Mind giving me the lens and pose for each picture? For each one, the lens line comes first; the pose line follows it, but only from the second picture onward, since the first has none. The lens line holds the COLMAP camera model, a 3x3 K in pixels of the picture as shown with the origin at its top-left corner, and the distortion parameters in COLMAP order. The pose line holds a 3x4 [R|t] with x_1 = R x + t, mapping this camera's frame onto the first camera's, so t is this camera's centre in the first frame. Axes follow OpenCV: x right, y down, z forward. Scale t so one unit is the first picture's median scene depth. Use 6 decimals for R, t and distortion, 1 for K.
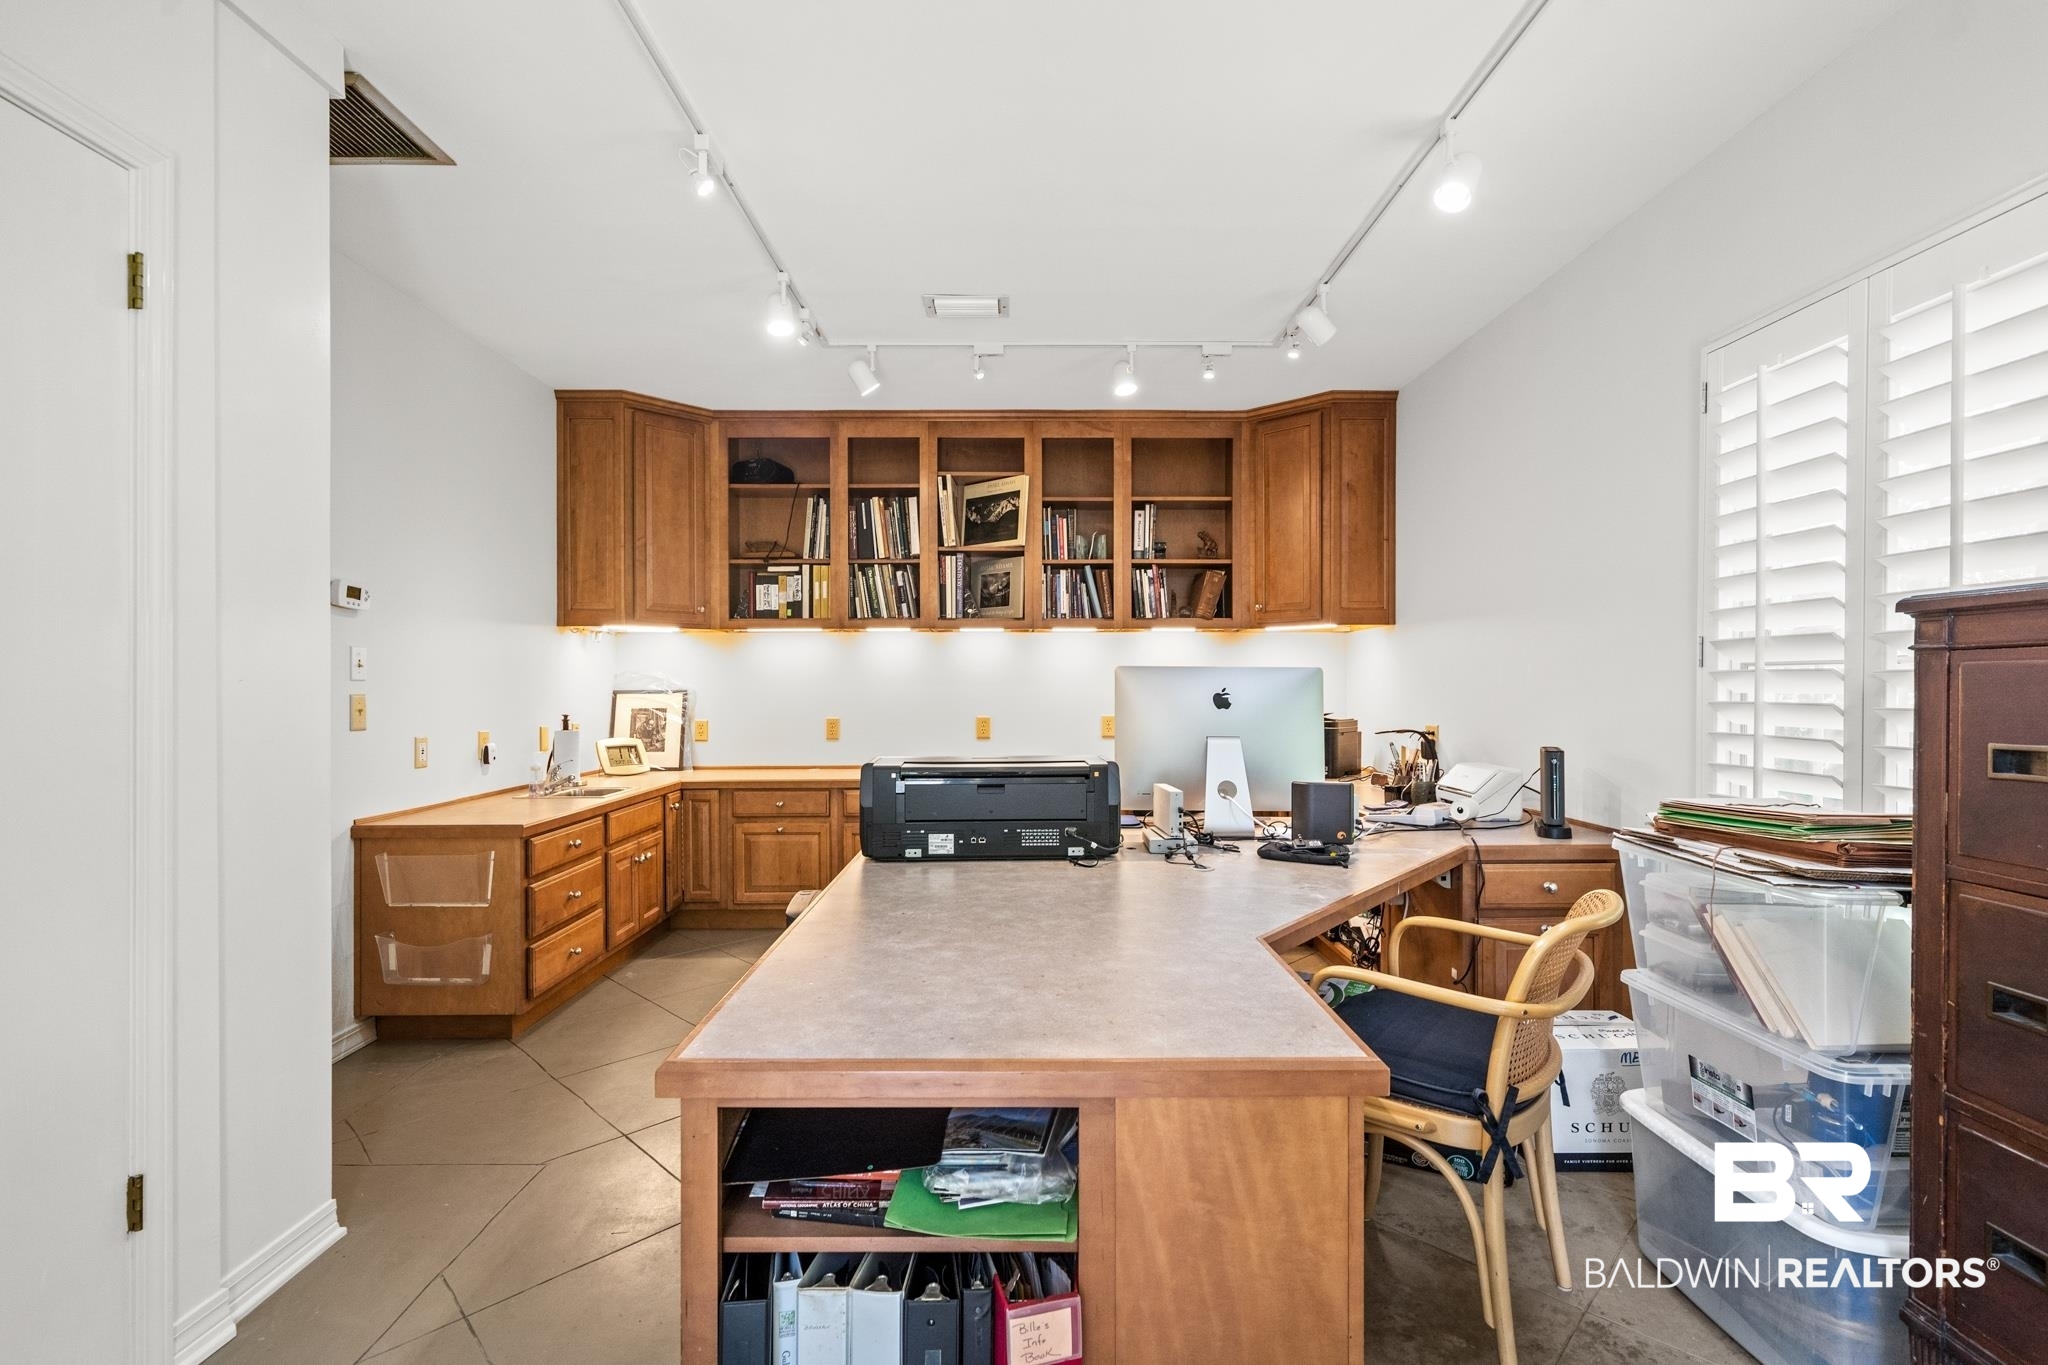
lens RADIAL K [[956.8, 0, 1027.3], [0, 956.8, 682.8], [0, 0, 1]] dist [-0.000794, -0.000046]
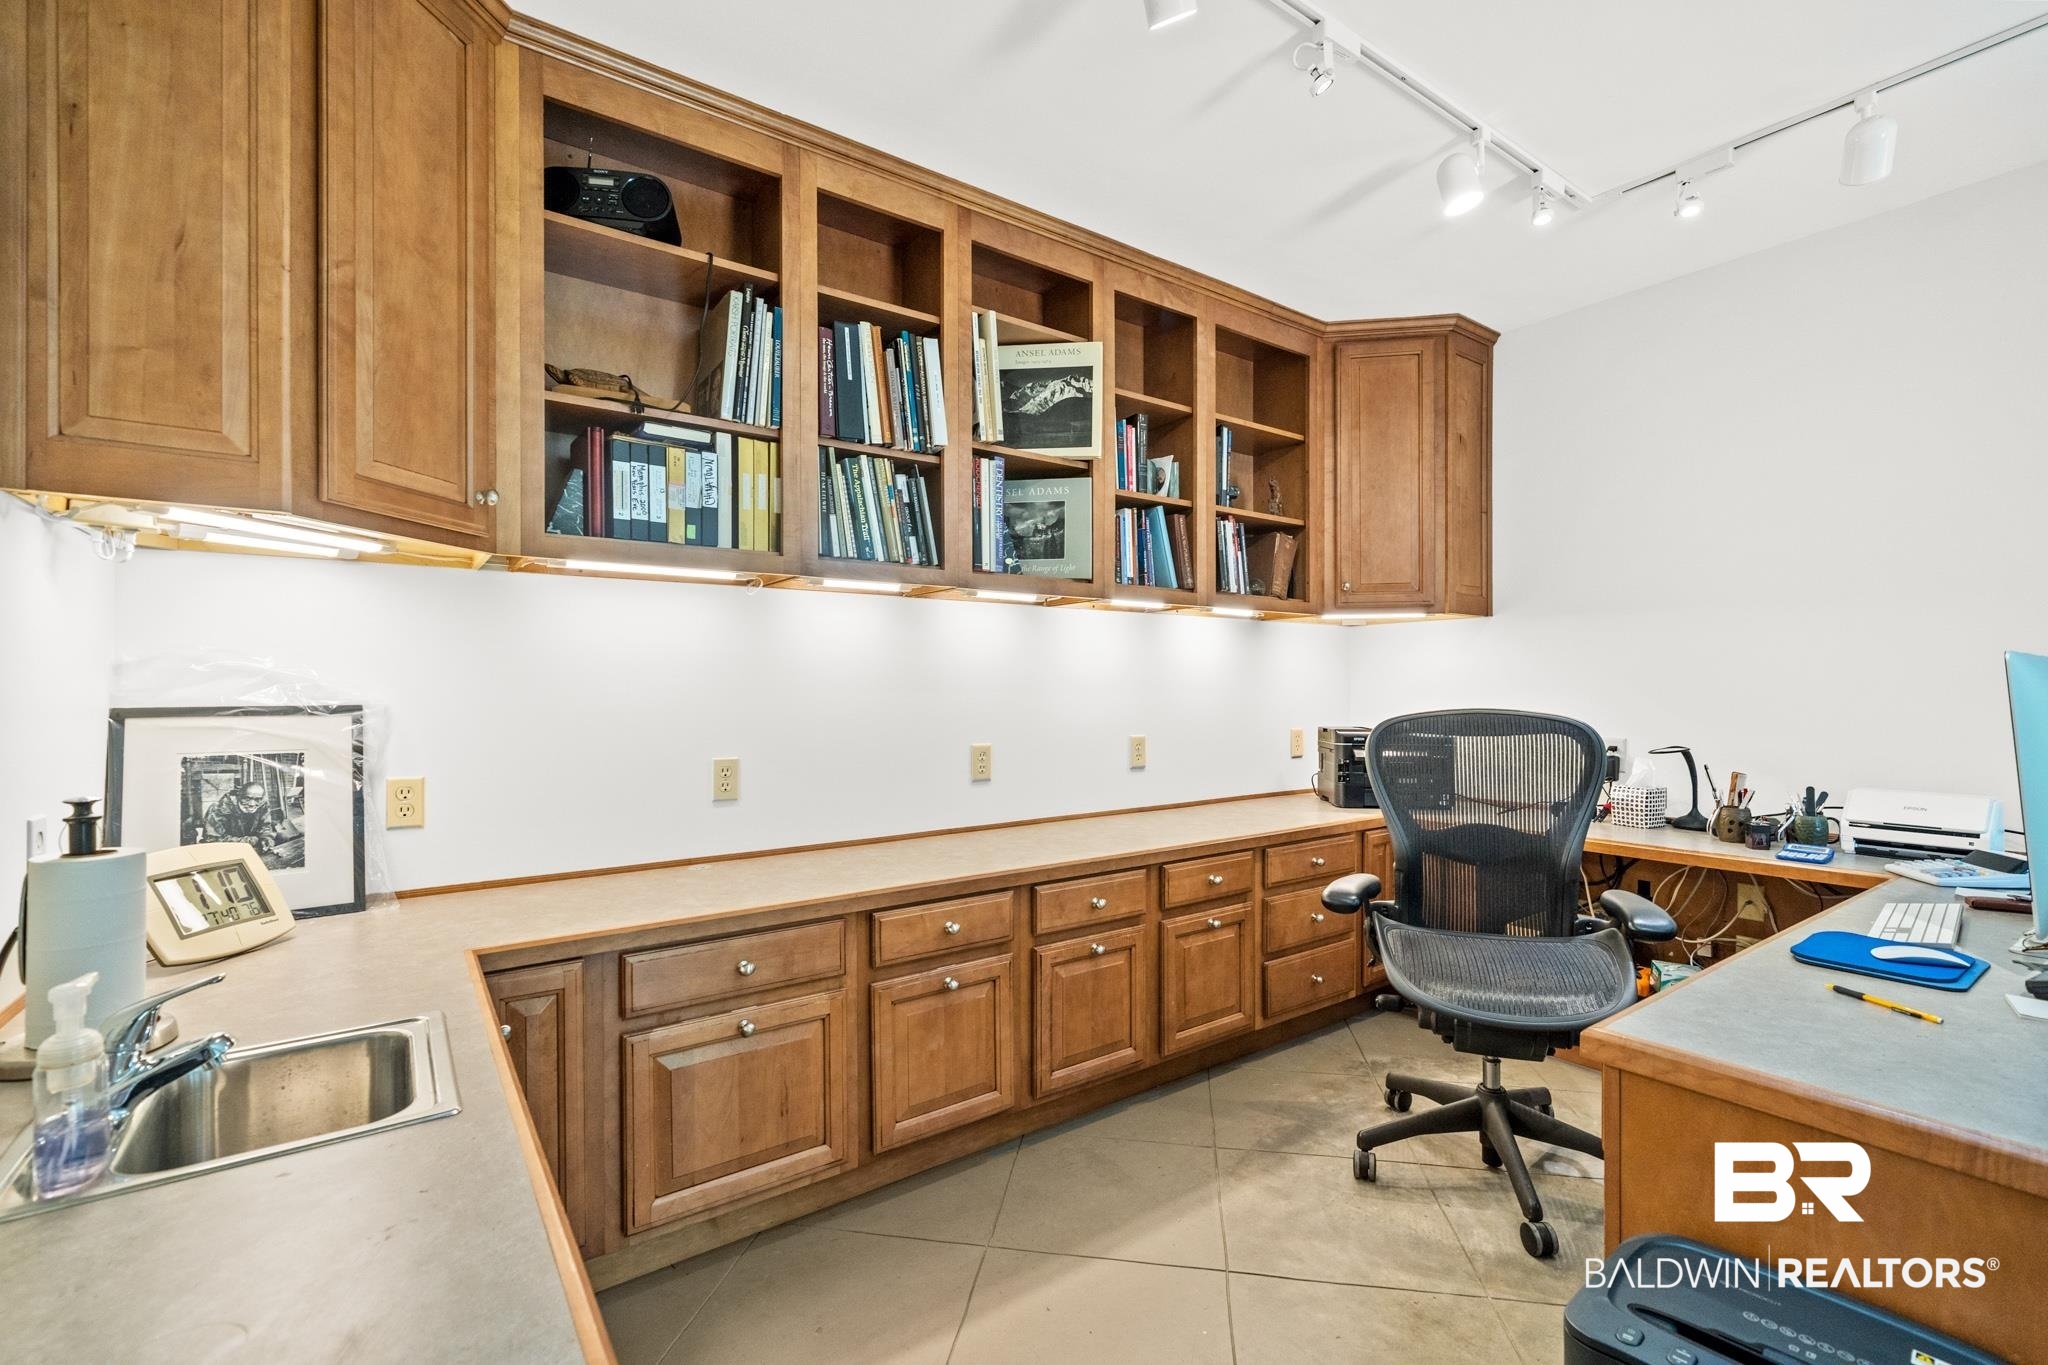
lens RADIAL K [[893.5, 0, 1018.8], [0, 893.5, 687.8], [0, 0, 1]] dist [-0.002252, -0.000033]
pose [[0.821643, 0.000012, 0.570002, -0.362734], [0.003149, 0.999985, -0.004561, 0.002879], [-0.569993, 0.005542, 0.821631, 0.563317]]
